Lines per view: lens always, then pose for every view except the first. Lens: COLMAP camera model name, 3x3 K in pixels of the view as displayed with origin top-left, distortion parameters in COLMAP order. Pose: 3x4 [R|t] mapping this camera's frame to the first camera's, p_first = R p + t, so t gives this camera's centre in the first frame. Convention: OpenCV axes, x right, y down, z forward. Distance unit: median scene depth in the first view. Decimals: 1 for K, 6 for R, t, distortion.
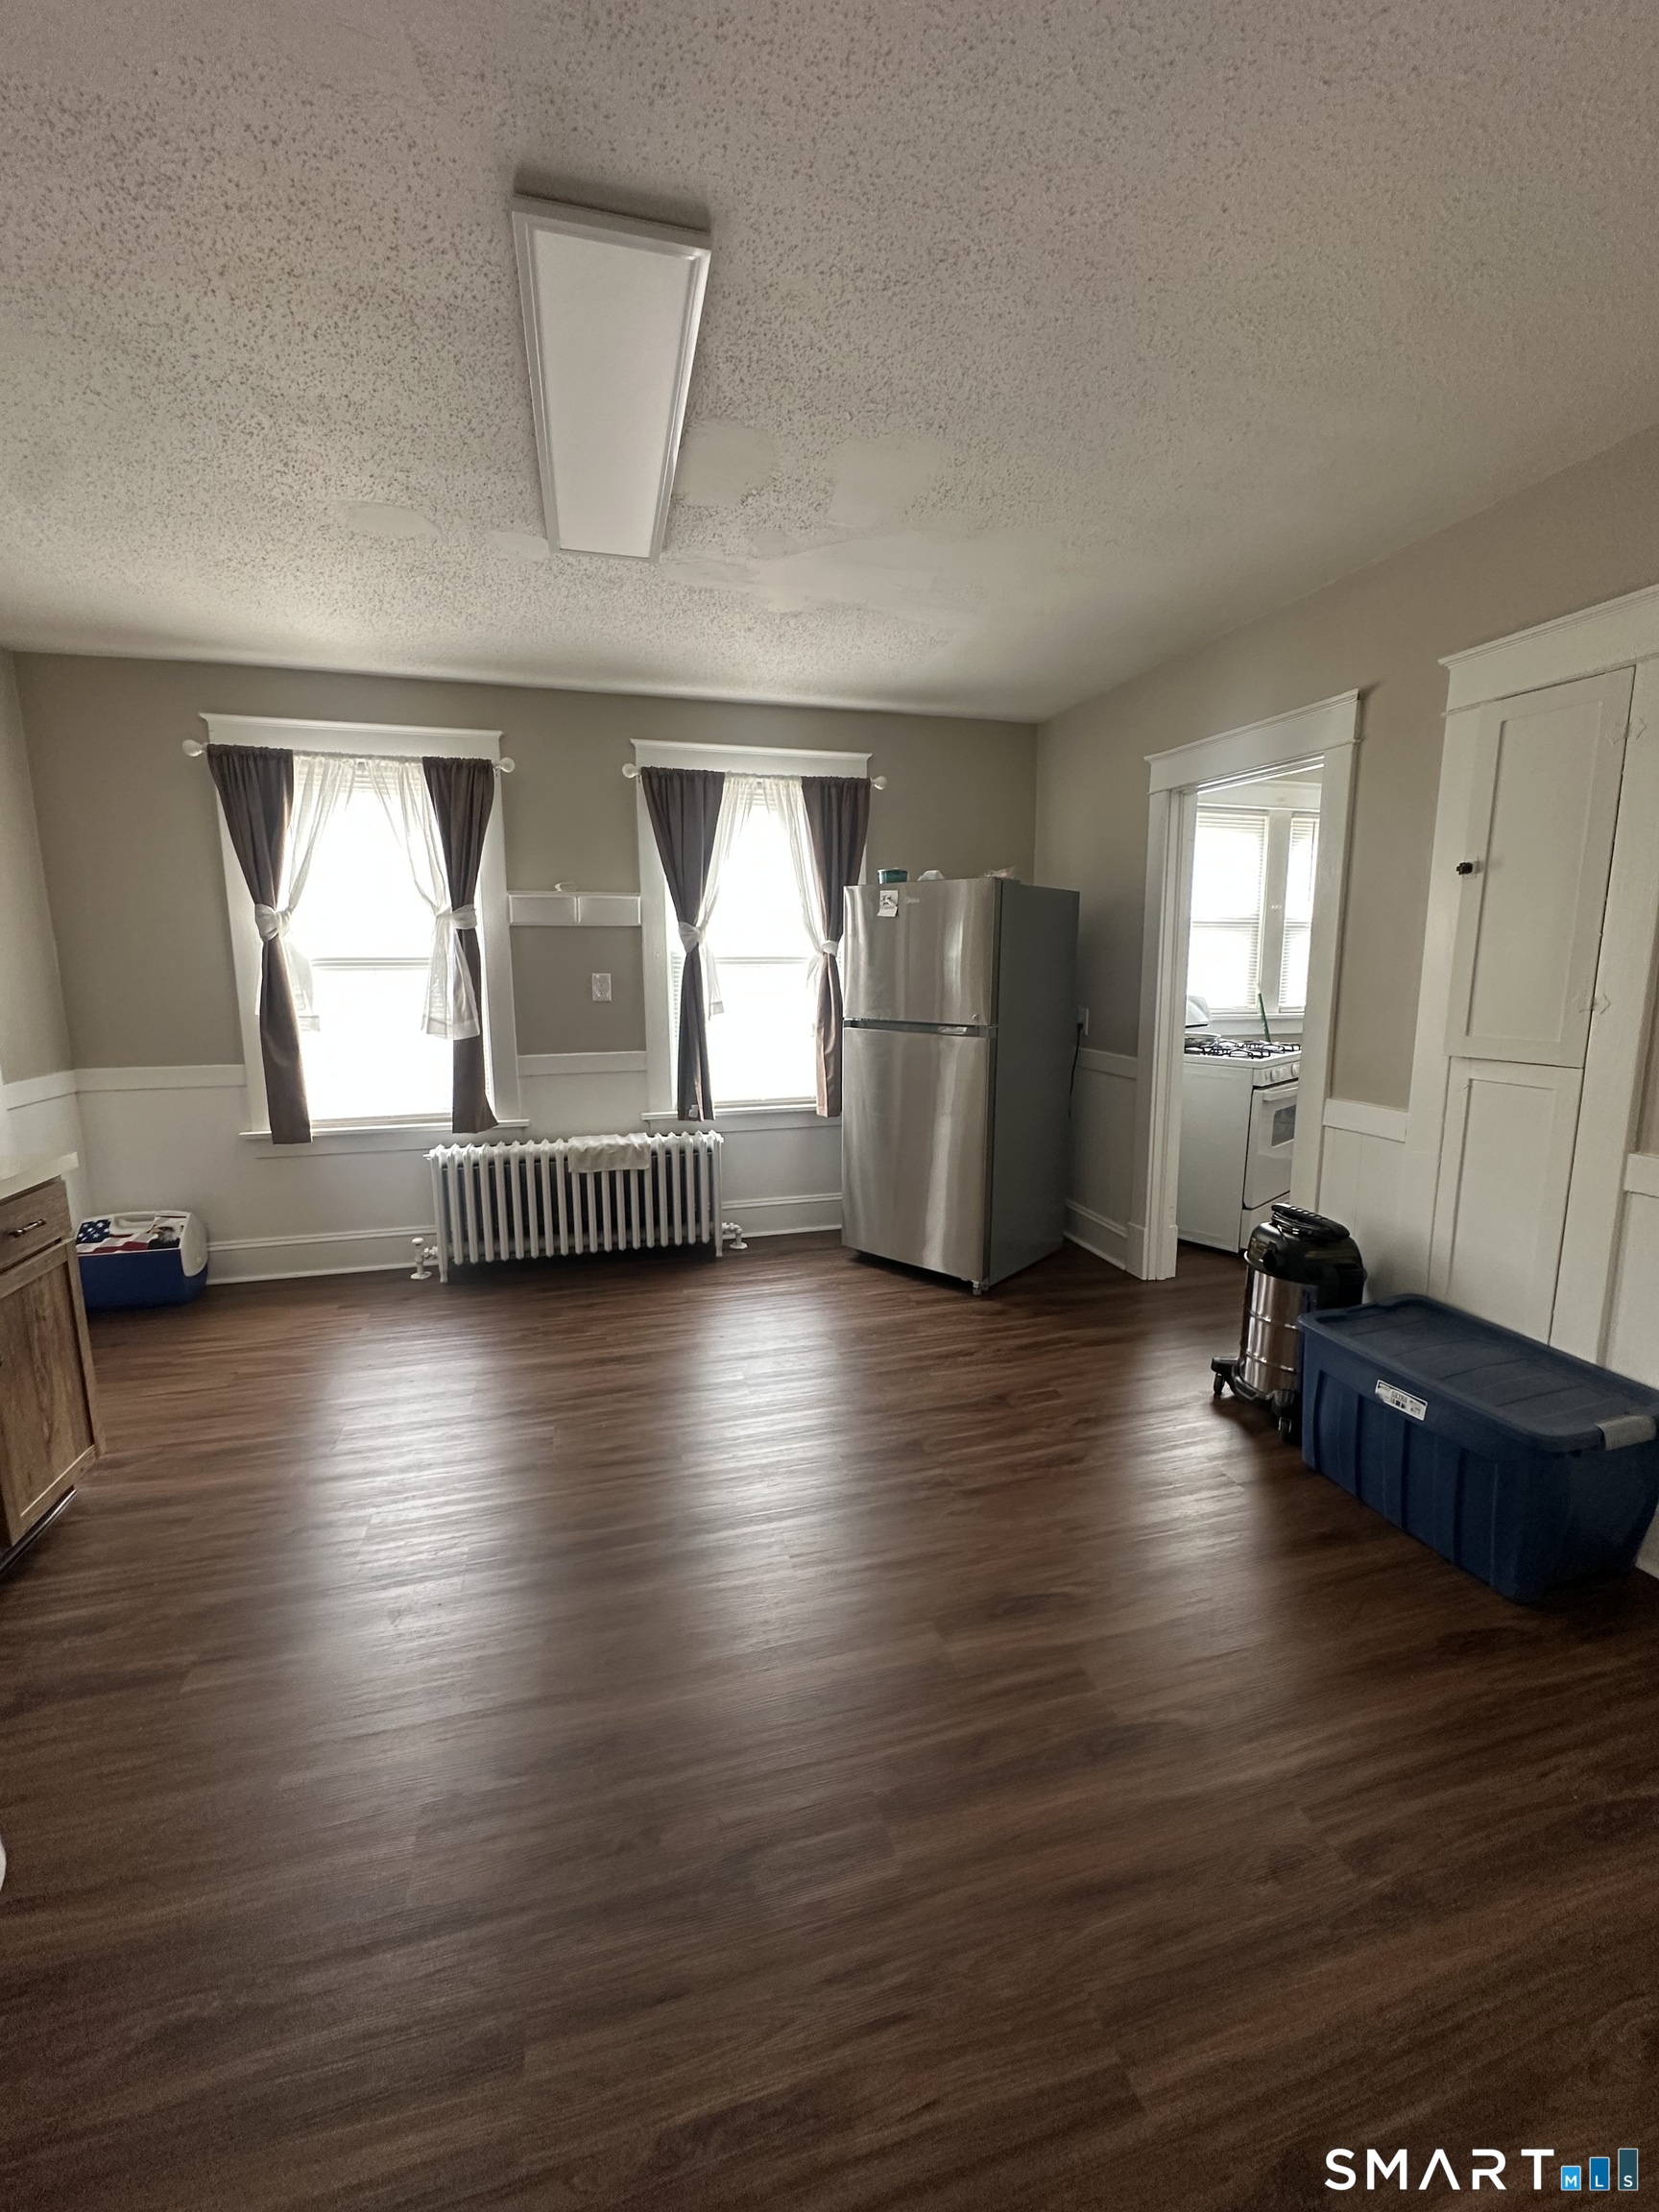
lens RADIAL K [[889.3, 0, 829.1], [0, 889.3, 1105.4], [0, 0, 1]] dist [0.001370, 0.000705]
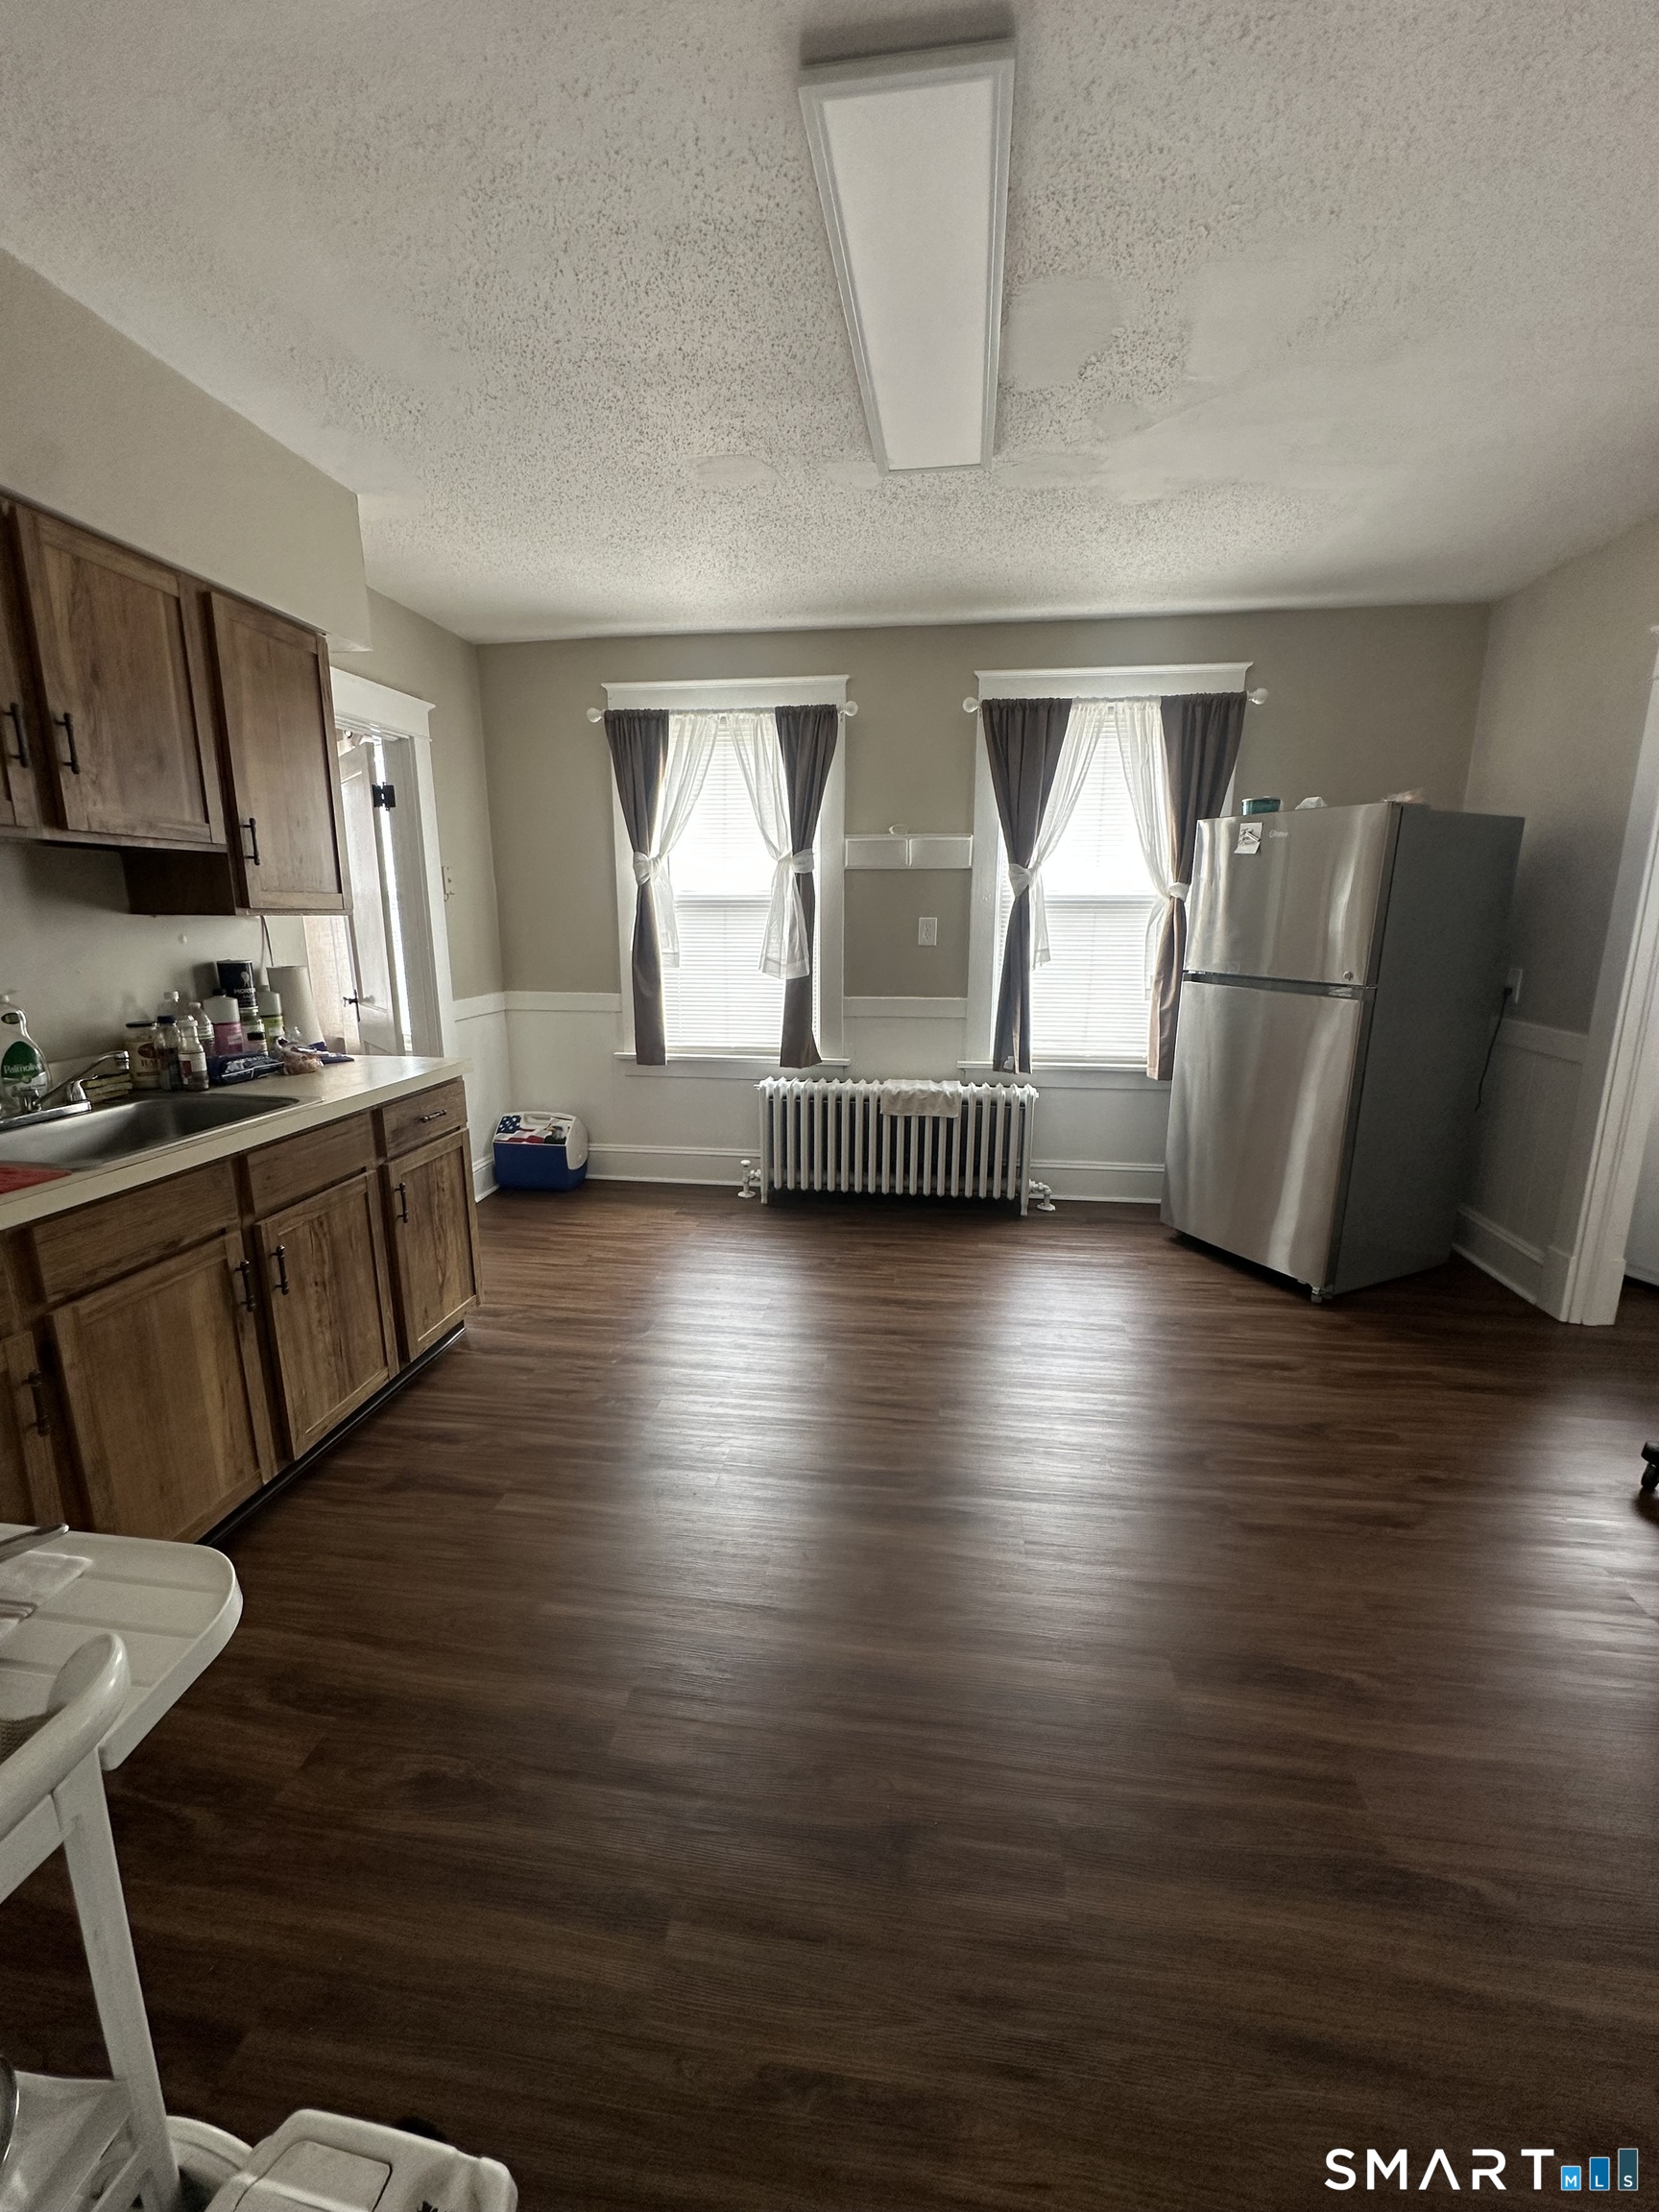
lens RADIAL K [[889.3, 0, 831.1], [0, 889.3, 1104.4], [0, 0, 1]] dist [0.001370, 0.000705]
pose [[0.918112, 0.091834, -0.385534, 0.060003], [-0.070523, 0.995114, 0.069092, -0.002301], [0.389996, -0.036245, 0.920103, 0.048477]]
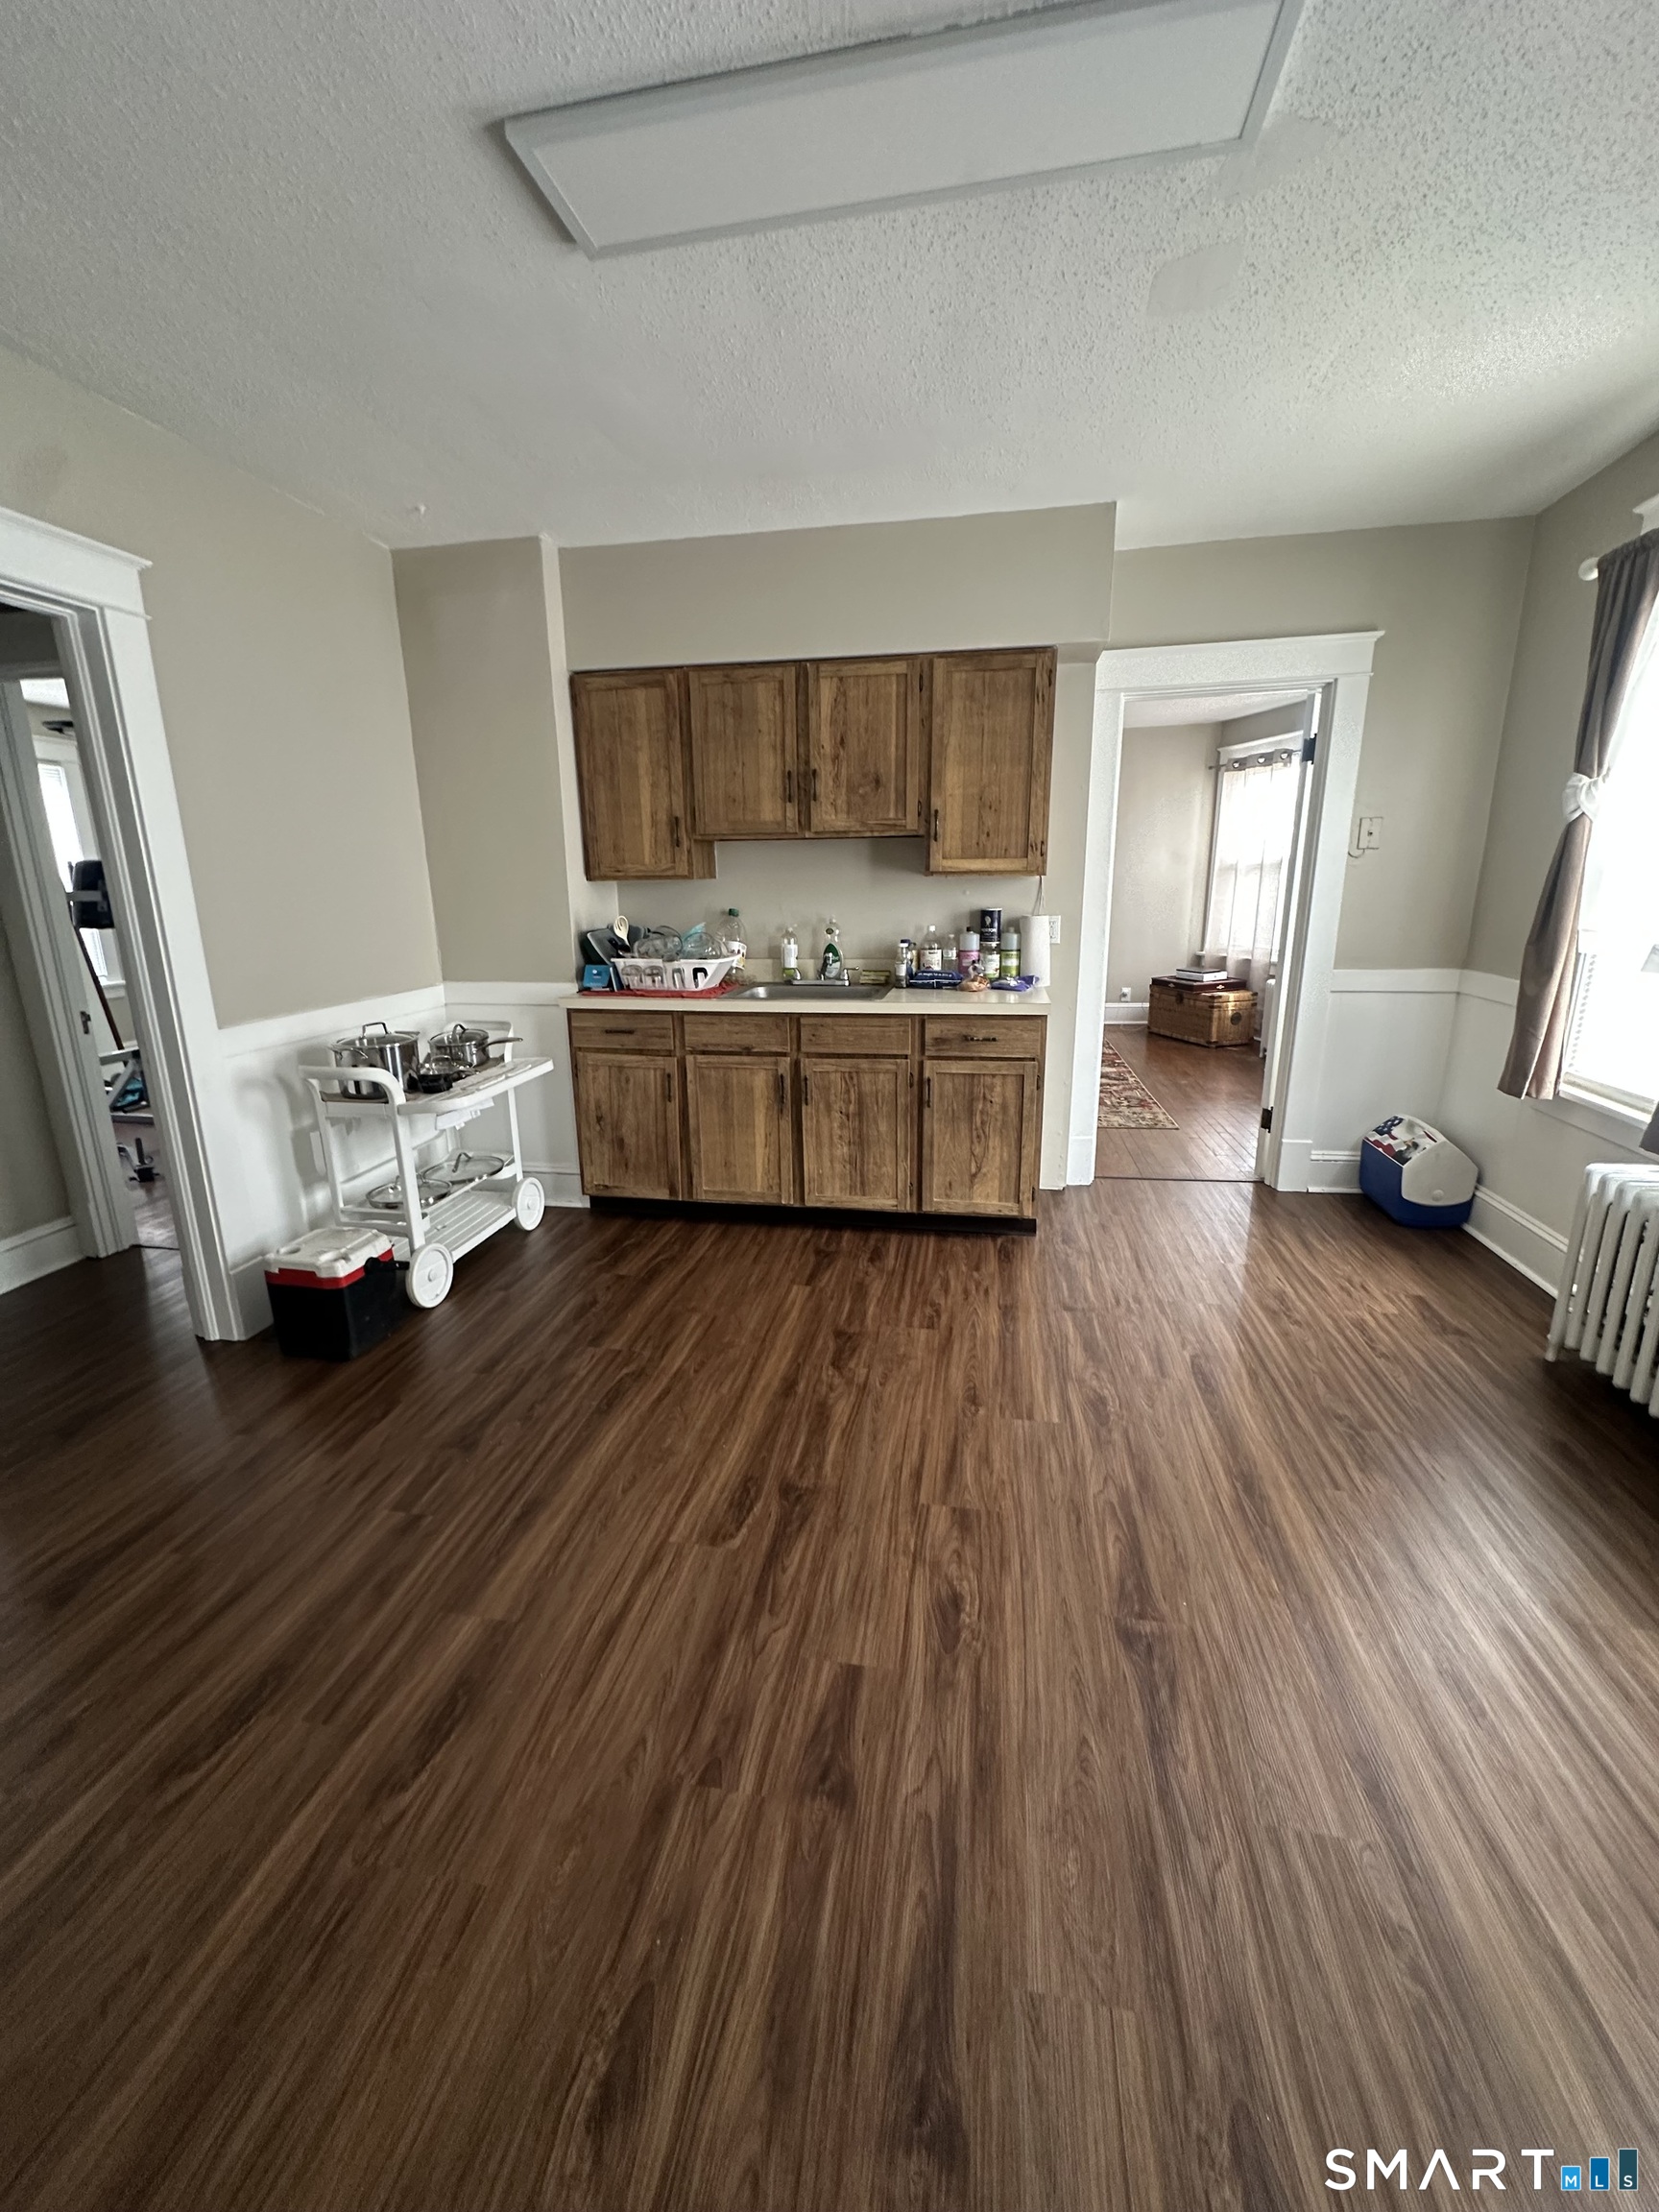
lens RADIAL K [[889.3, 0, 839.0], [0, 889.3, 1098.2], [0, 0, 1]] dist [0.001370, 0.000705]
pose [[-0.421457, 0.233957, -0.876150, 0.388346], [-0.132601, 0.939865, 0.314757, -0.146091], [0.897101, 0.248835, -0.365089, 0.911122]]
